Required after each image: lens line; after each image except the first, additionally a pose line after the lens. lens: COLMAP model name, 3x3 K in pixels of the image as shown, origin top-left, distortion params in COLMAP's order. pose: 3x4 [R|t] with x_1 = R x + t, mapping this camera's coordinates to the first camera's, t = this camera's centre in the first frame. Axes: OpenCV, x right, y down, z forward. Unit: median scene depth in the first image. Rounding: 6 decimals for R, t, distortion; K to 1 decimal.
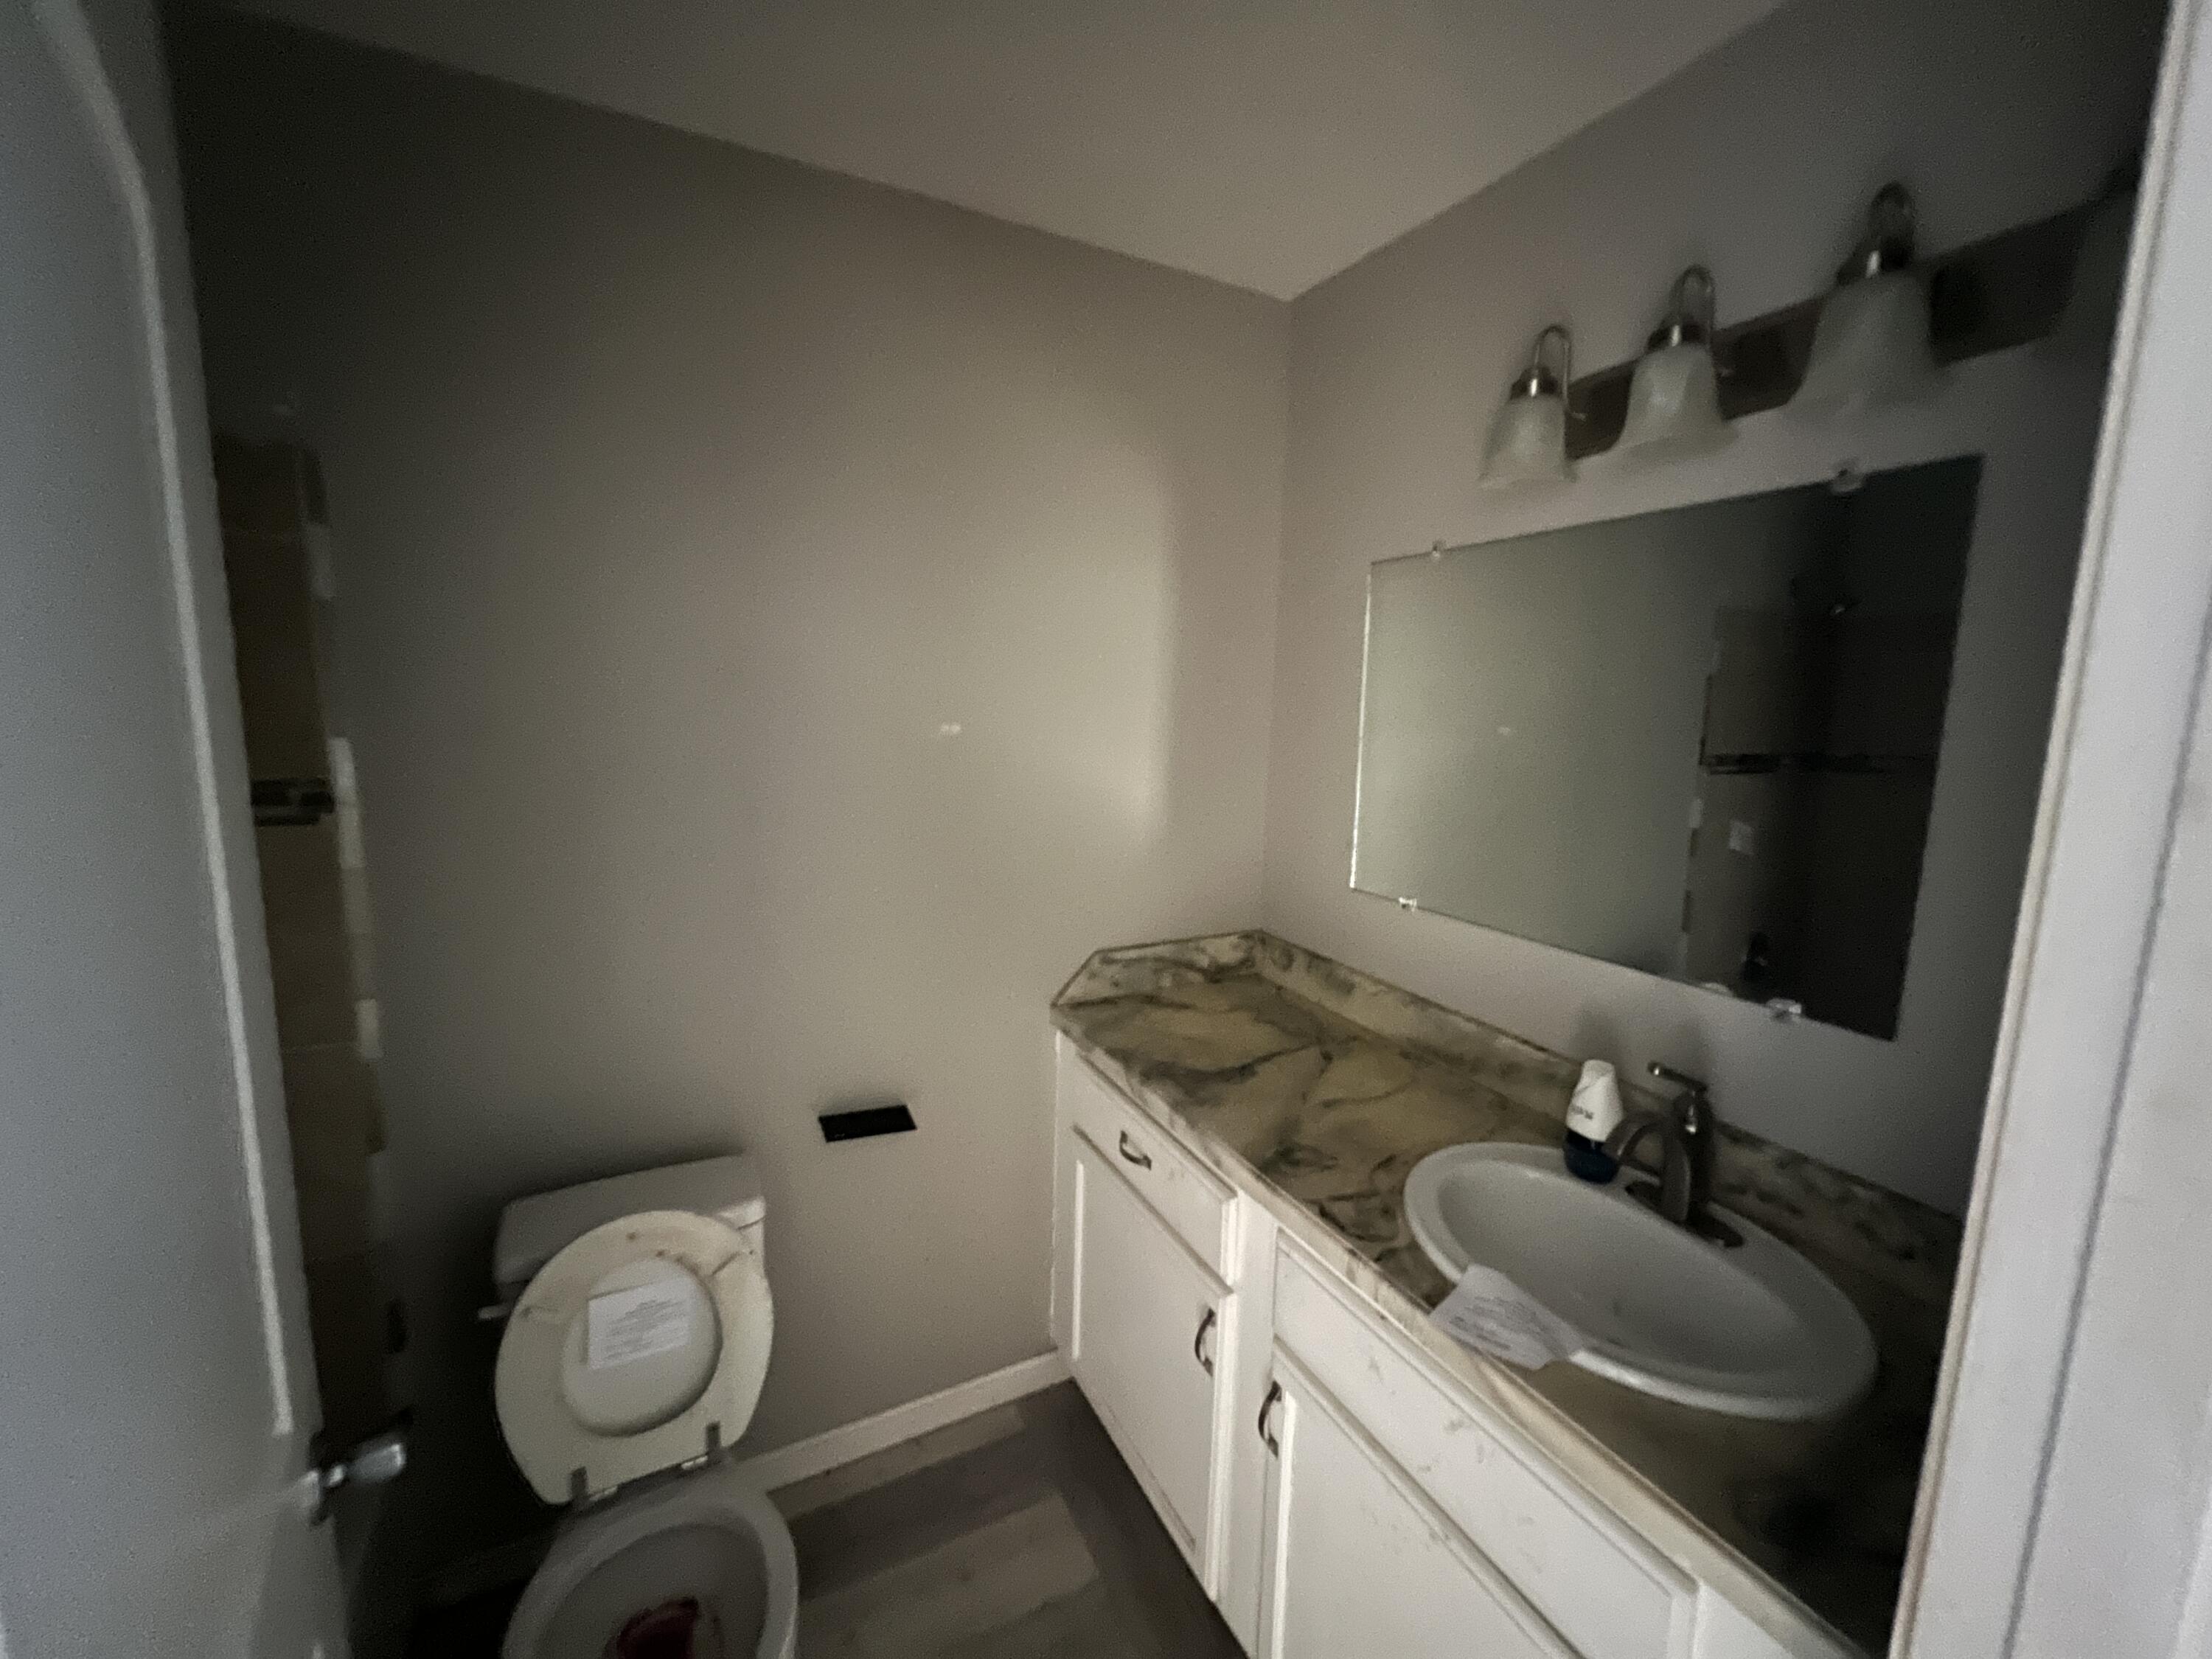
lens RADIAL K [[876.3, 0, 1110.0], [0, 876.3, 825.3], [0, 0, 1]] dist [-0.002440, 0.000711]
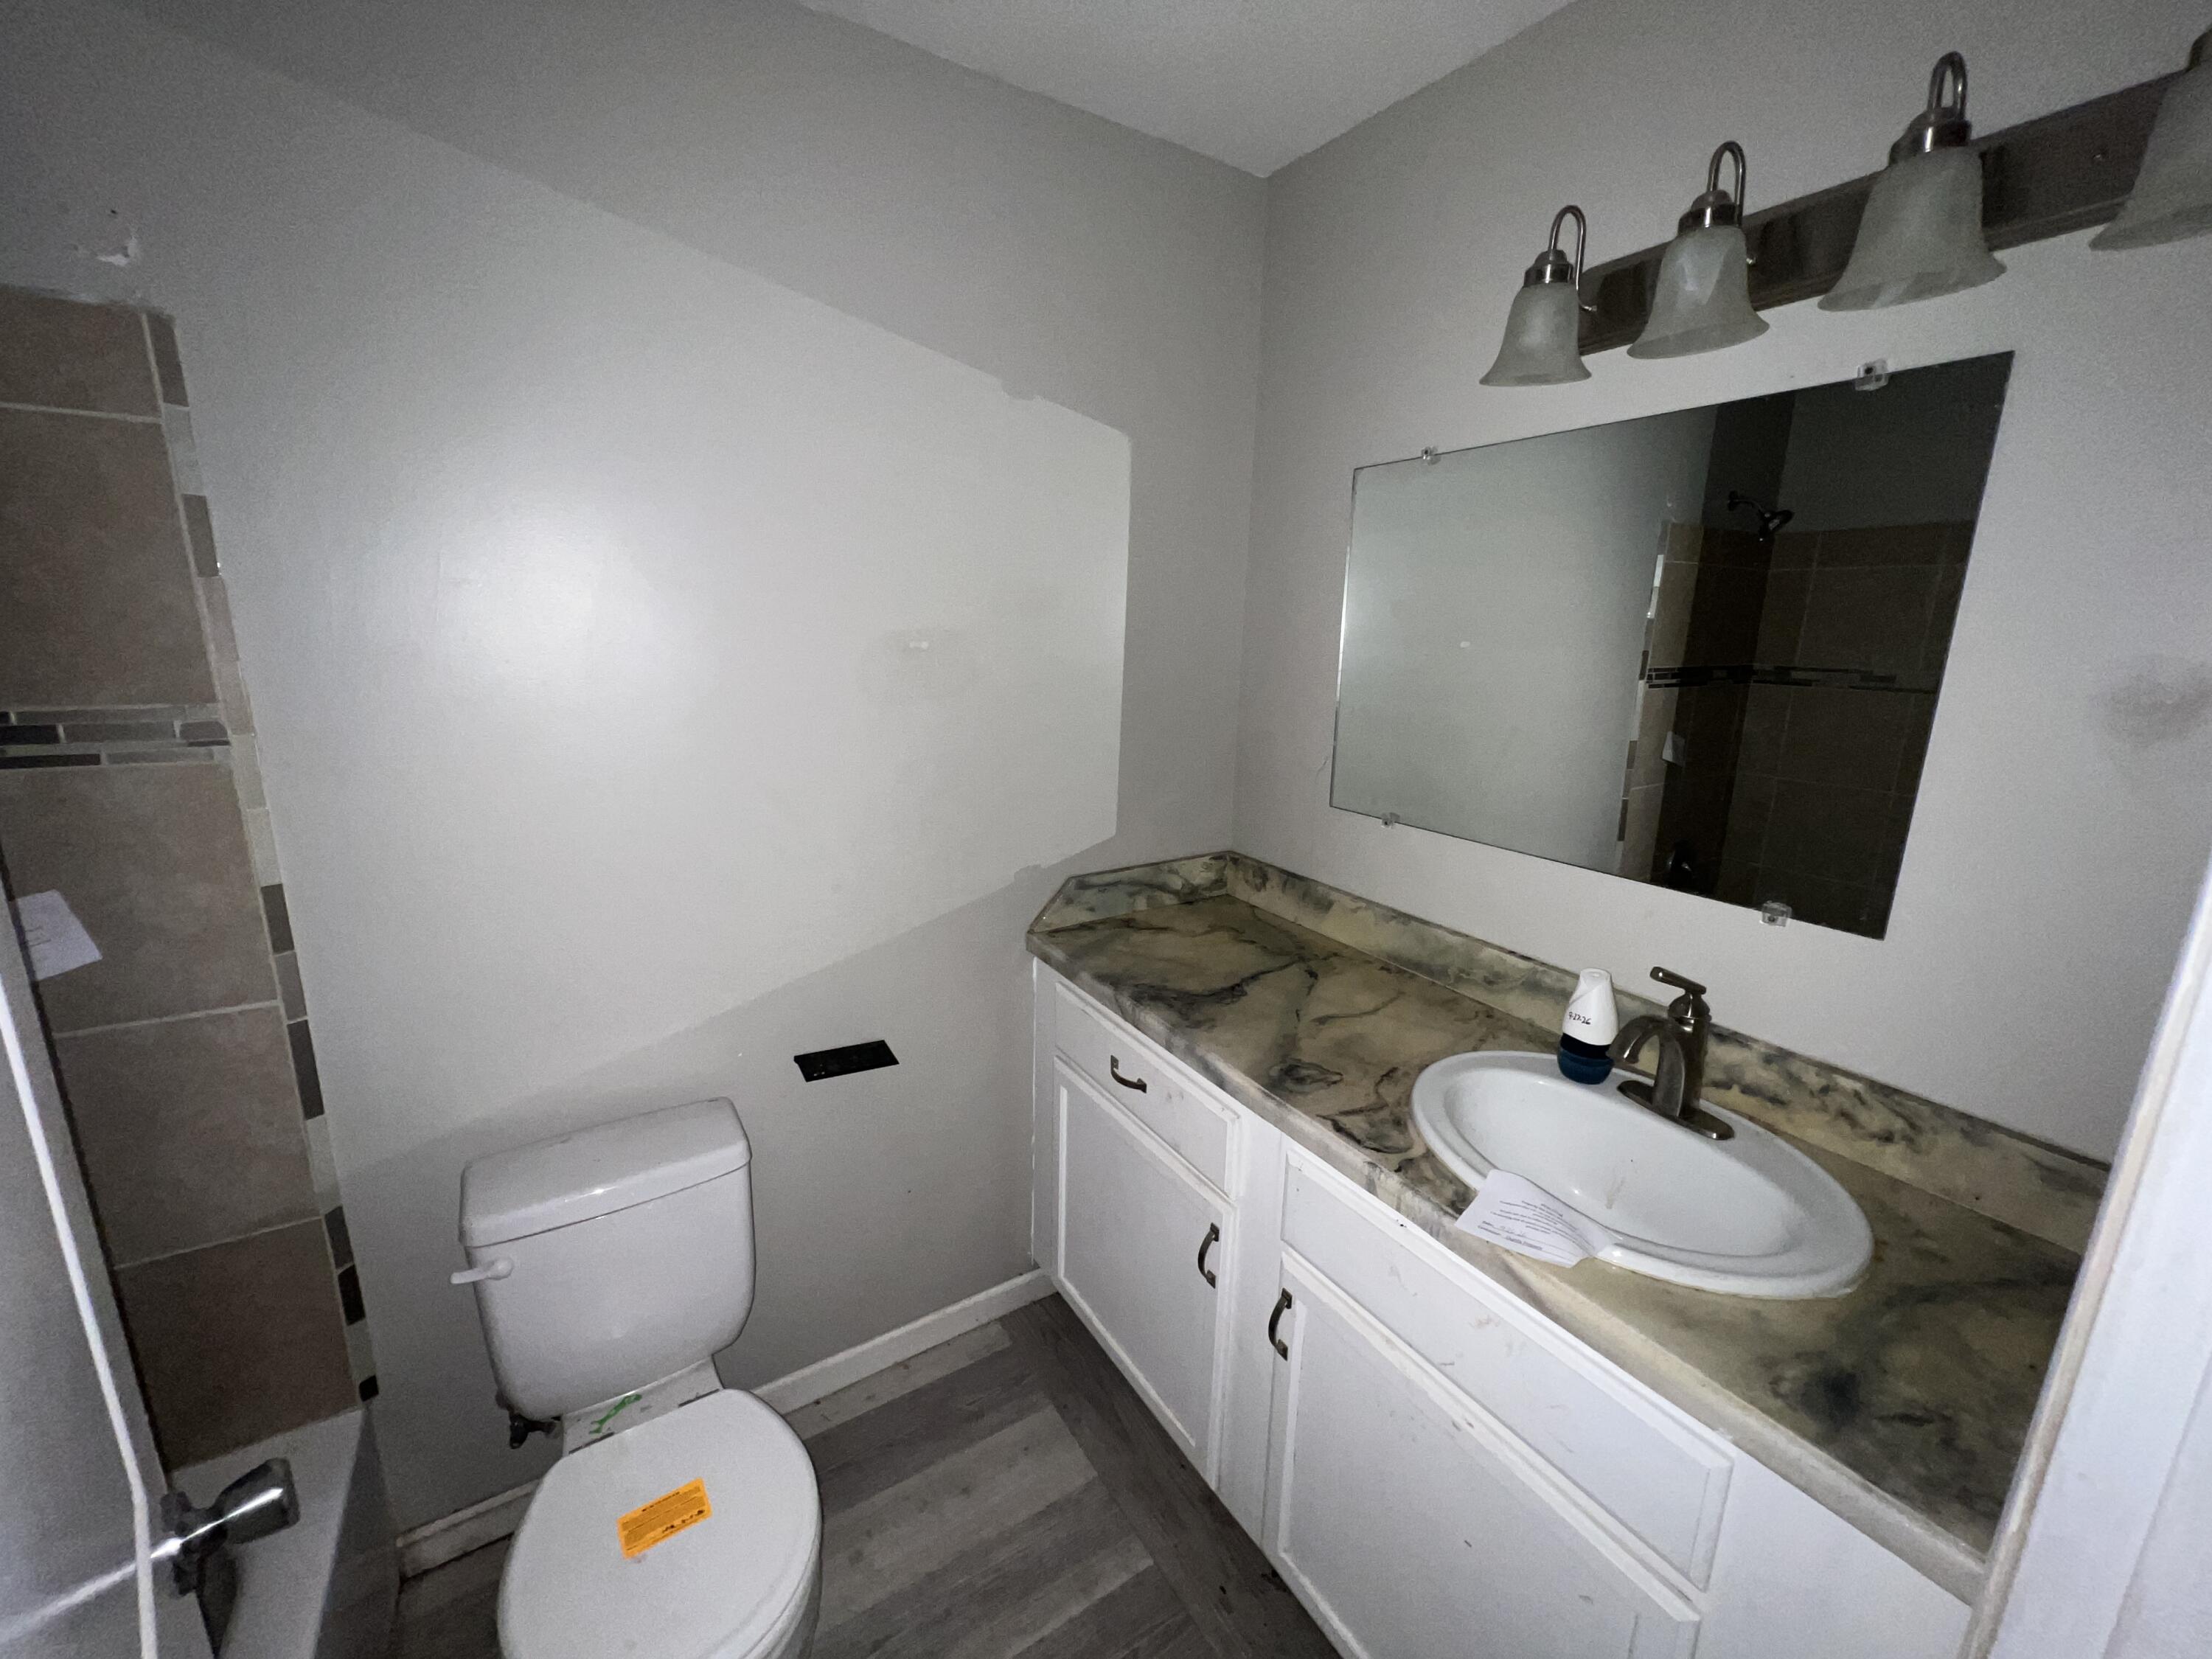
lens RADIAL K [[876.3, 0, 1104.3], [0, 876.3, 825.3], [0, 0, 1]] dist [-0.002440, 0.000711]
pose [[0.995852, -0.024053, 0.087754, -0.094755], [0.016392, 0.996073, 0.087002, 0.004273], [-0.089502, -0.085203, 0.992336, 0.051241]]
